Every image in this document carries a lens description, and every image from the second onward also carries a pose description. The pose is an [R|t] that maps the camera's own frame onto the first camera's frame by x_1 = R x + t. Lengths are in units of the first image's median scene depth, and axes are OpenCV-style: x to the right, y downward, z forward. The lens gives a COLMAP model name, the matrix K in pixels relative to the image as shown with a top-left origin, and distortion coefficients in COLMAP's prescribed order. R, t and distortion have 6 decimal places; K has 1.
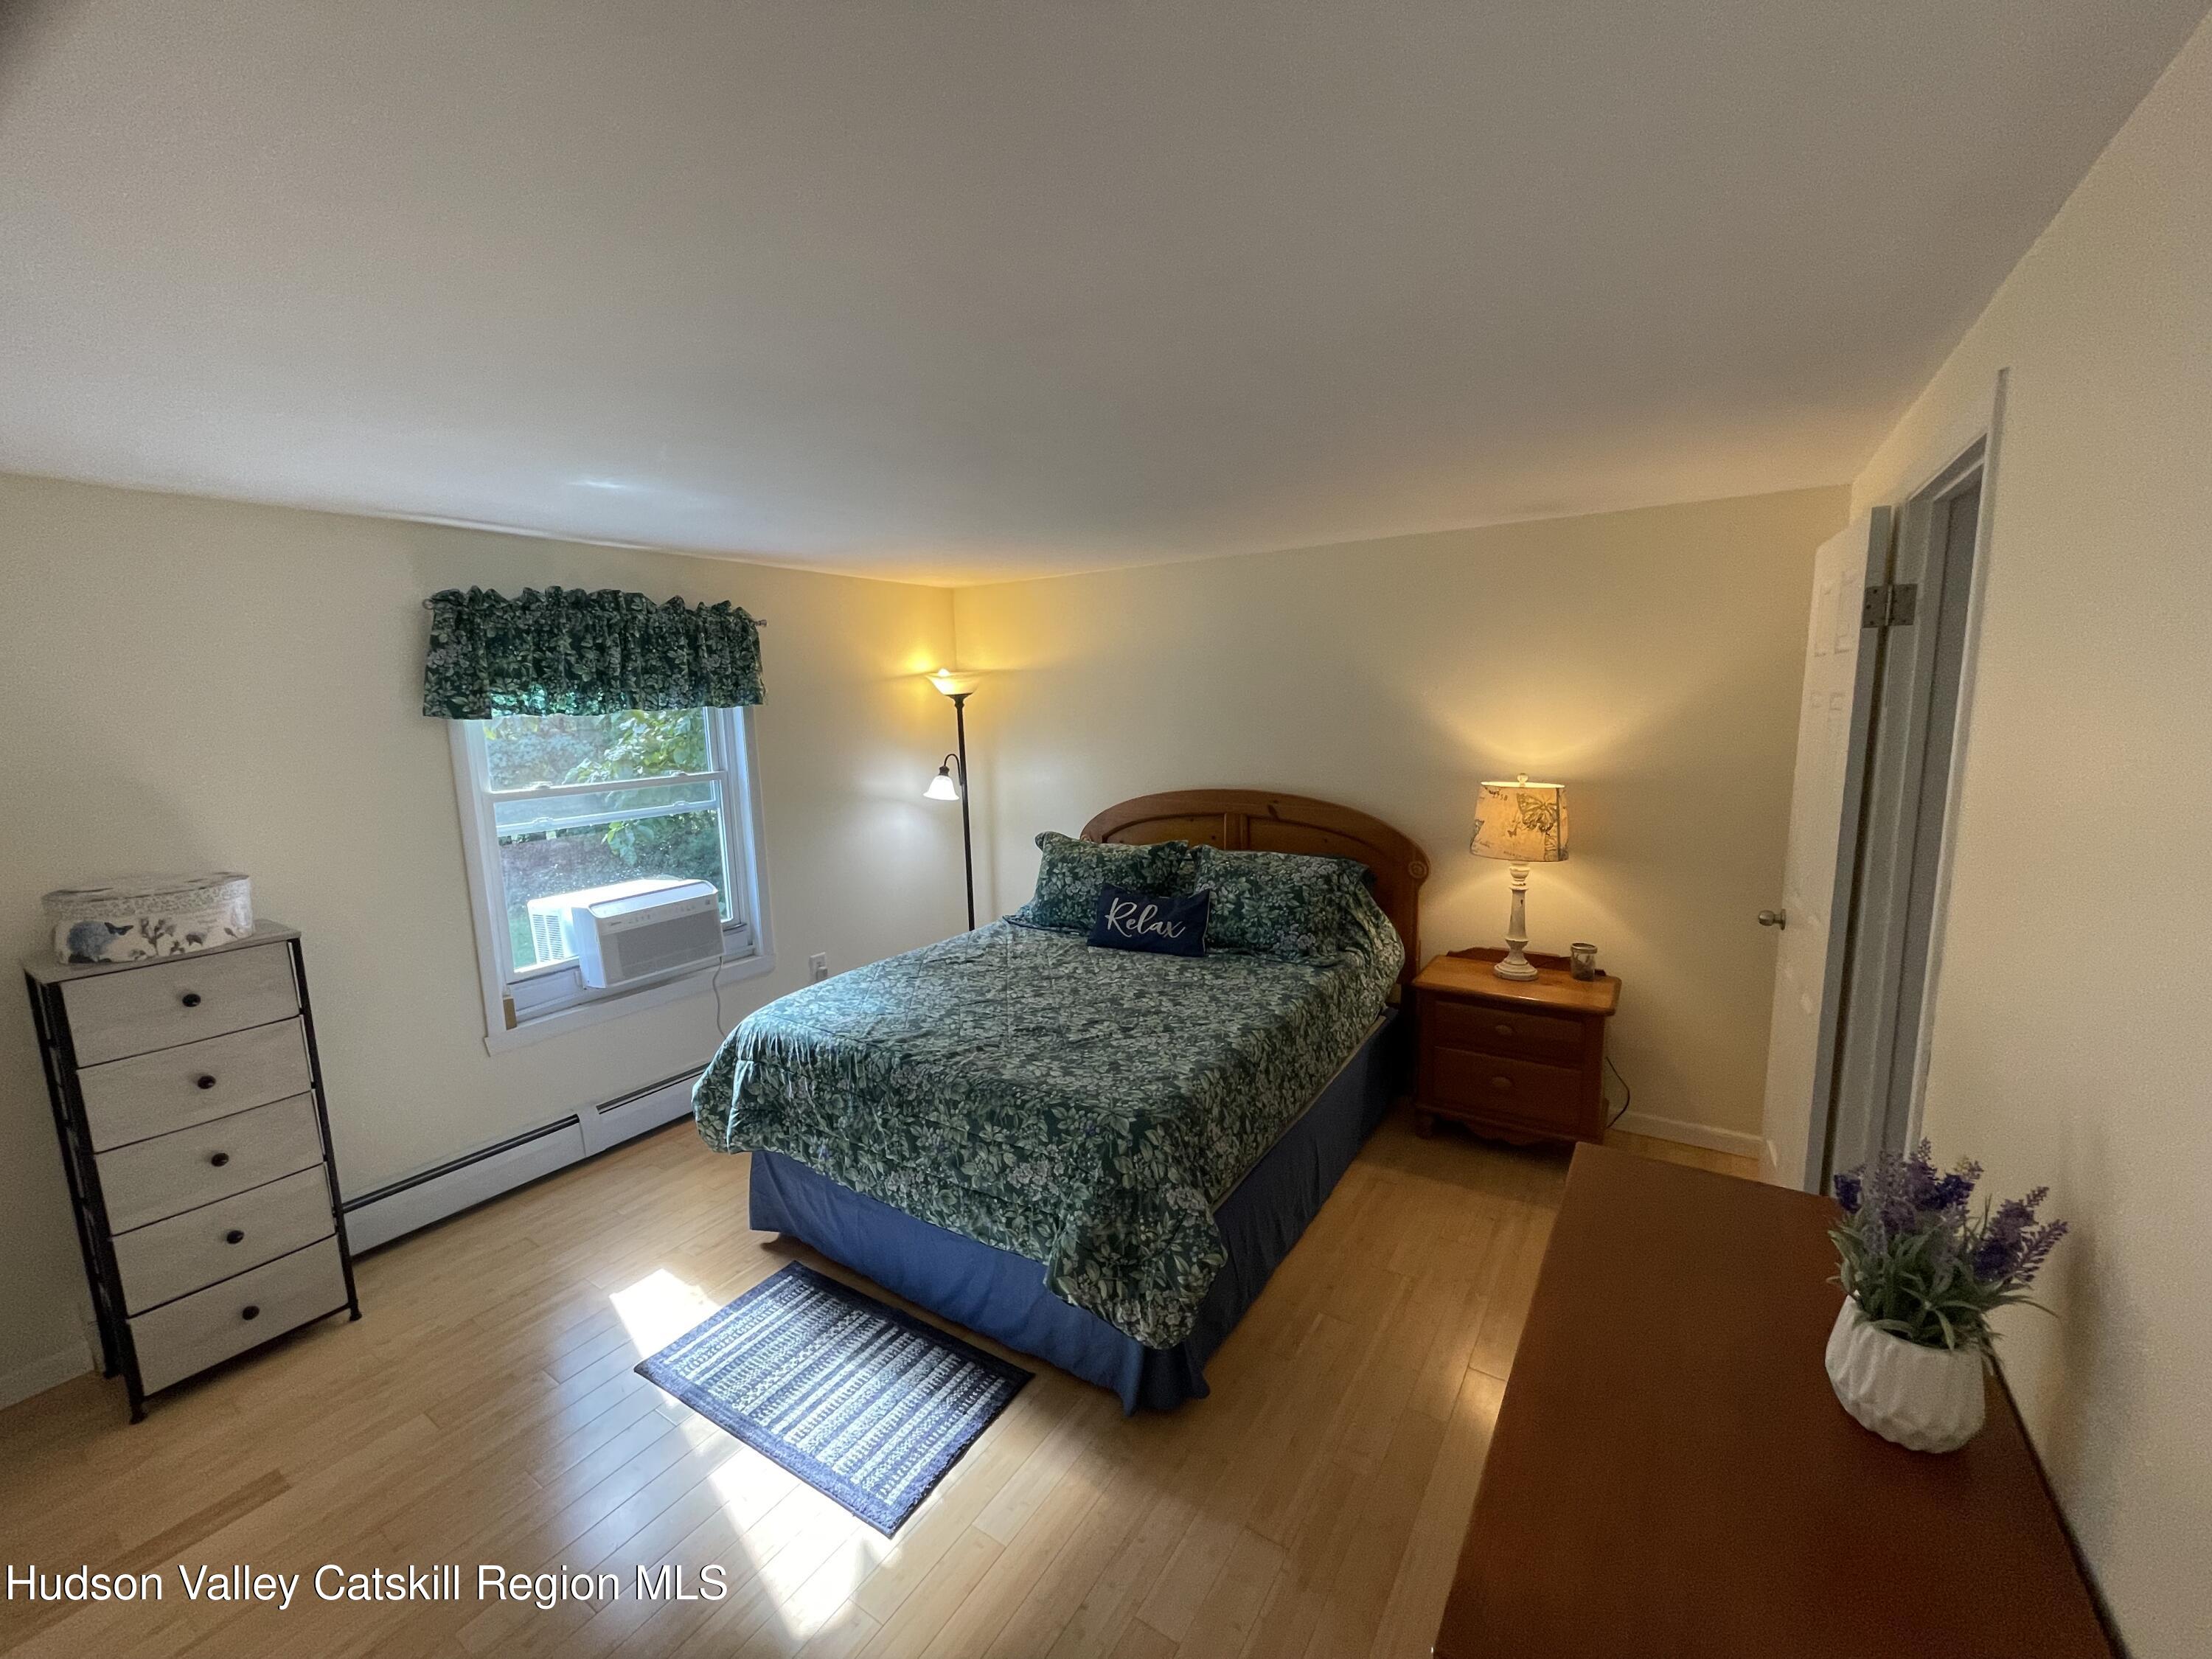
lens RADIAL K [[894.0, 0, 1107.5], [0, 894.0, 829.7], [0, 0, 1]] dist [-0.000933, 0.000016]
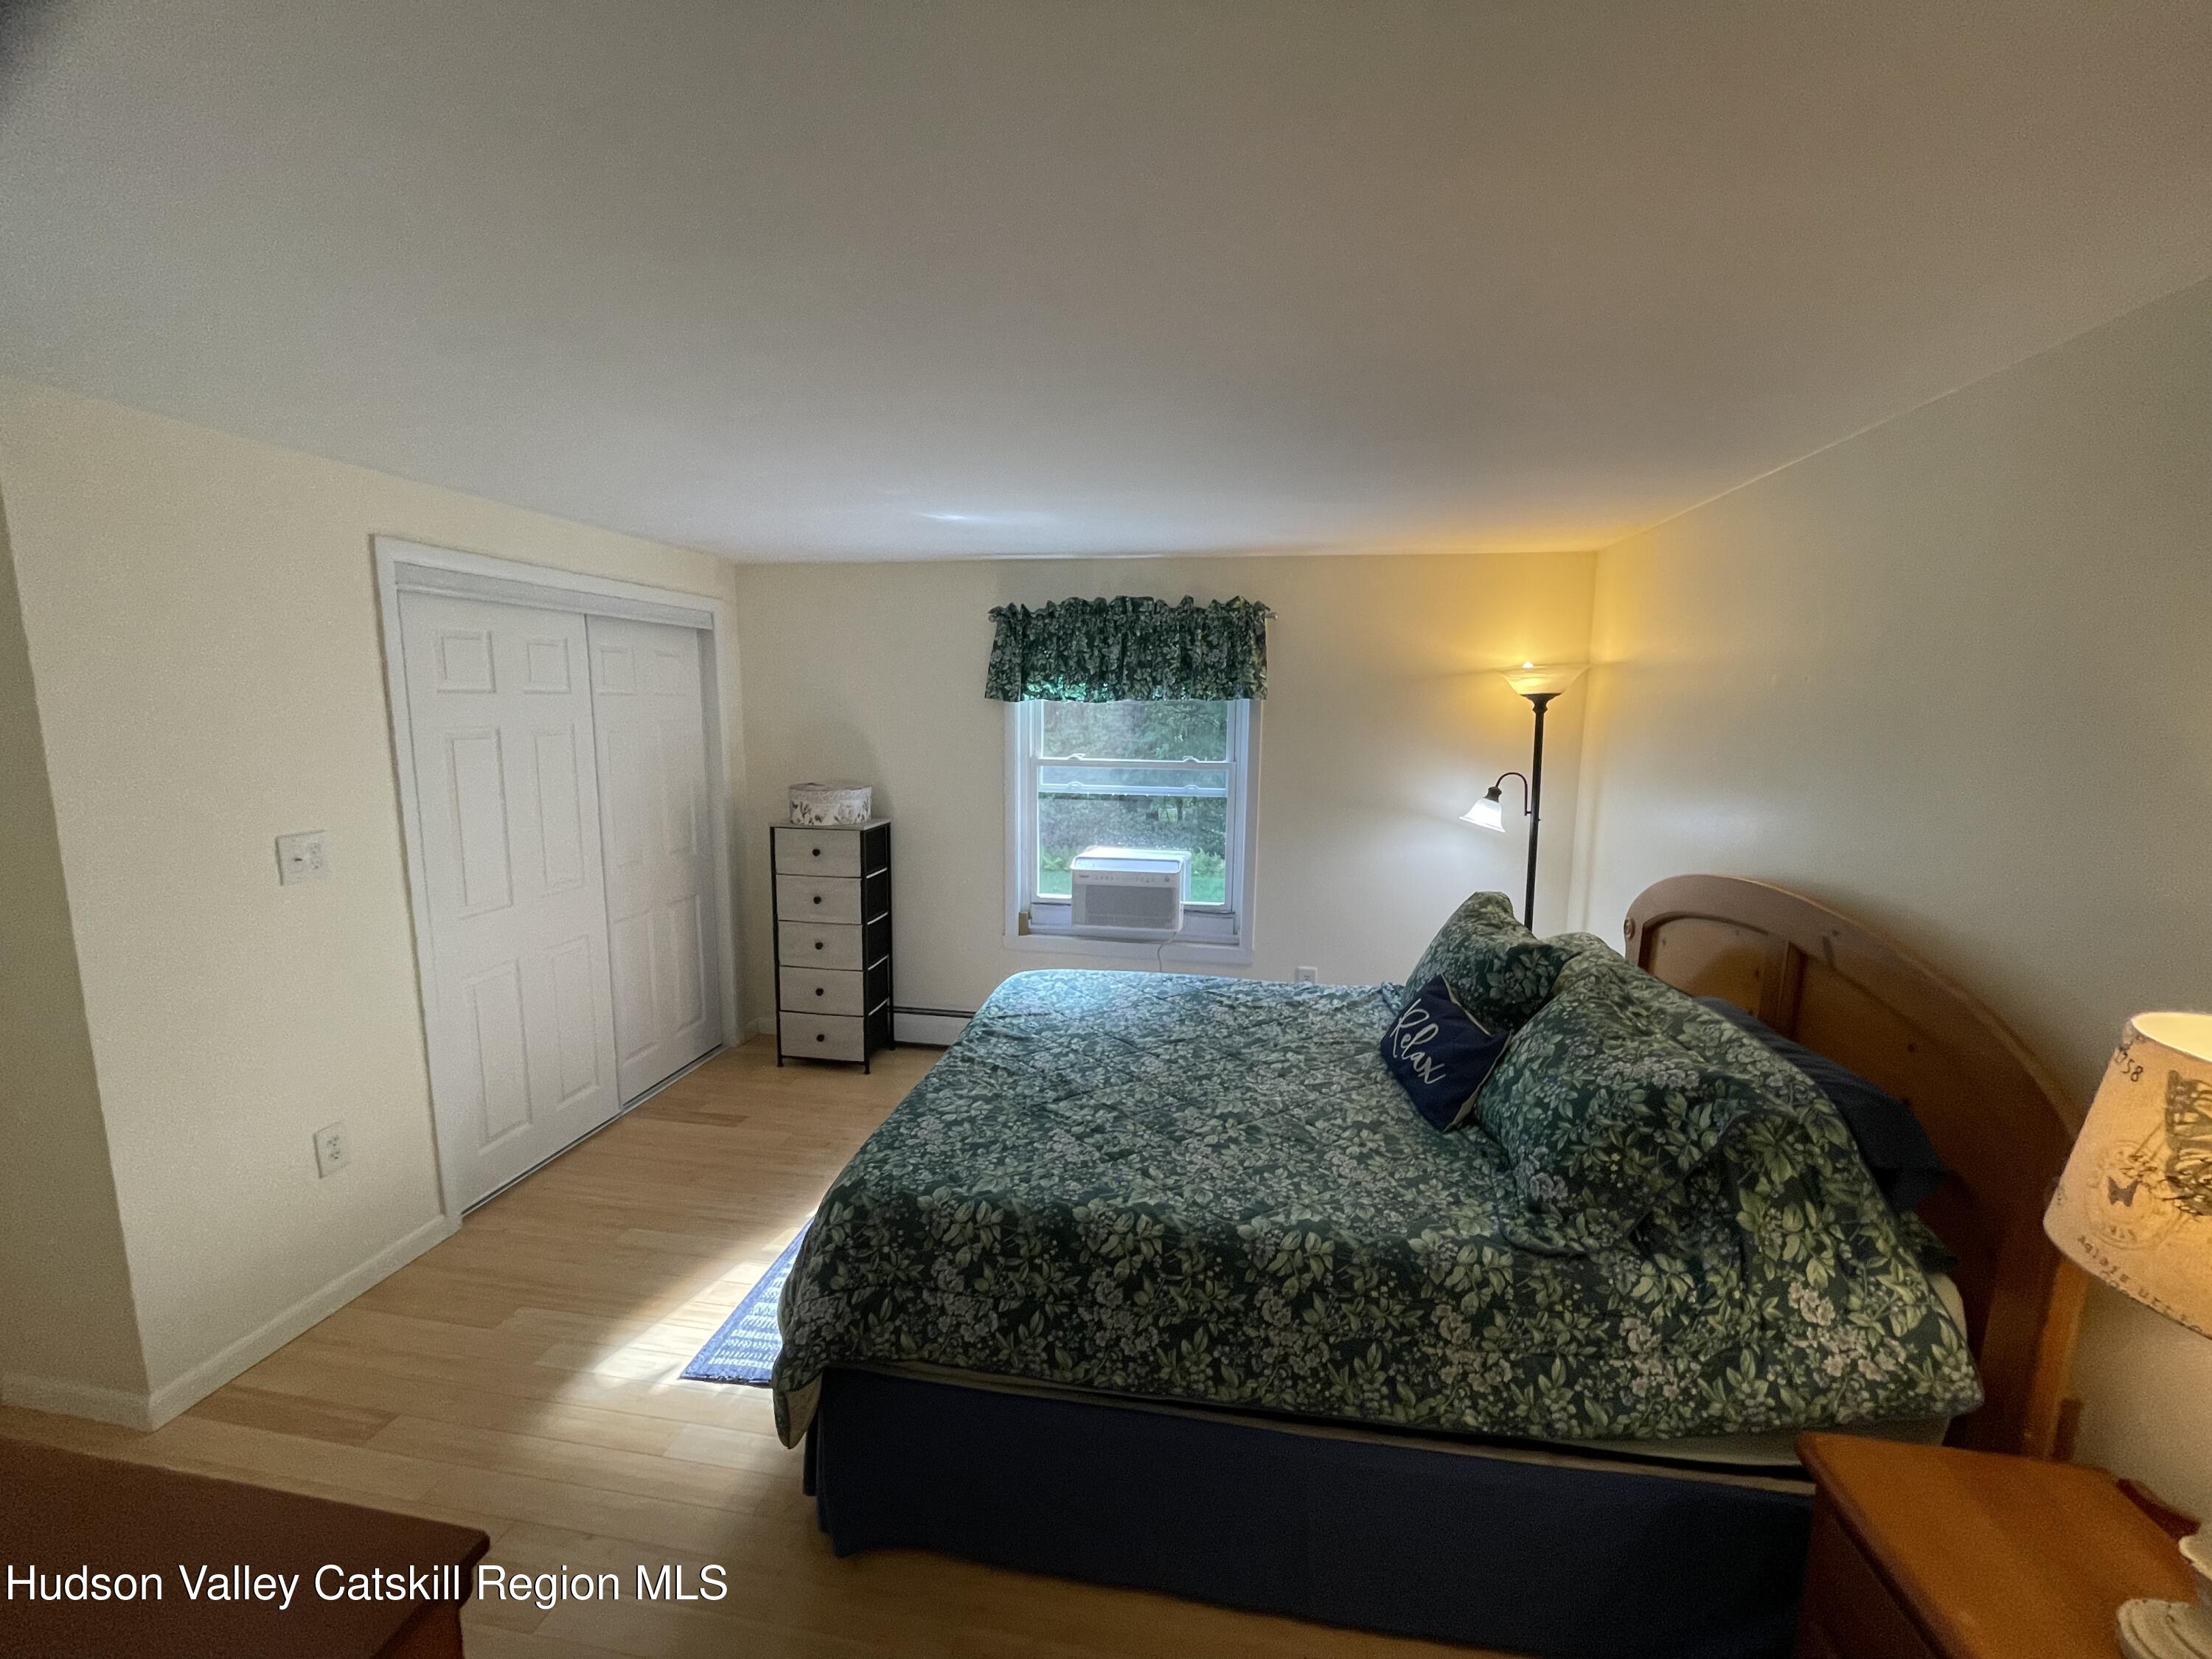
lens RADIAL K [[894.0, 0, 1106.7], [0, 894.0, 827.4], [0, 0, 1]] dist [-0.000933, 0.000016]
pose [[0.397836, 0.158669, -0.903632, 0.560243], [-0.156404, 0.982243, 0.103613, -0.092851], [0.904027, 0.100111, 0.415588, 0.547680]]
